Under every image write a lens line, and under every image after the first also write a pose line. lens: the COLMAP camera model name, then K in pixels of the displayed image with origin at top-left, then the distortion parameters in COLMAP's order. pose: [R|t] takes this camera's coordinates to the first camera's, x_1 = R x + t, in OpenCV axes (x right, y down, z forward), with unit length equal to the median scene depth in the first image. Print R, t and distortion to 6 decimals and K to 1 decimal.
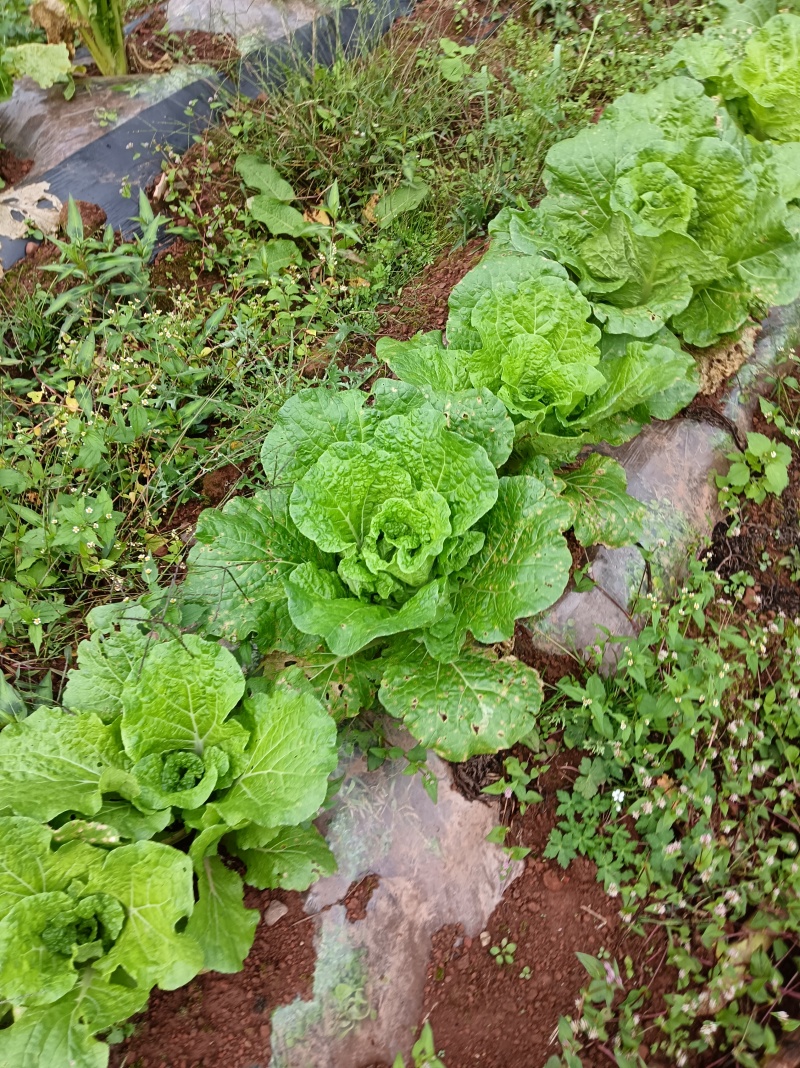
lens RADIAL K [[840.0, 0, 395.7], [0, 840.0, 530.5], [0, 0, 1]] dist [0.002269, -0.019814]
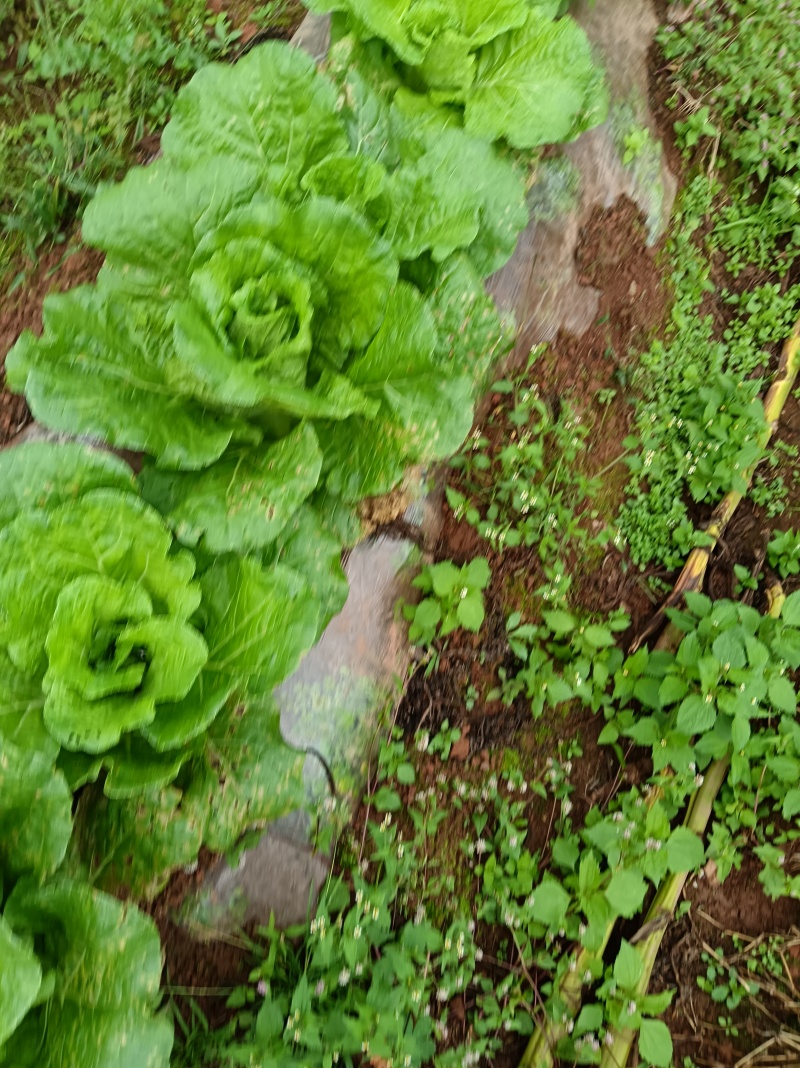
lens RADIAL K [[840.0, 0, 394.8], [0, 840.0, 531.2], [0, 0, 1]] dist [0.002269, -0.019814]
pose [[0.956573, -0.192133, 0.219209, 0.215016], [0.127452, 0.952013, 0.278257, -0.357831], [-0.262153, -0.238235, 0.935158, 0.279304]]
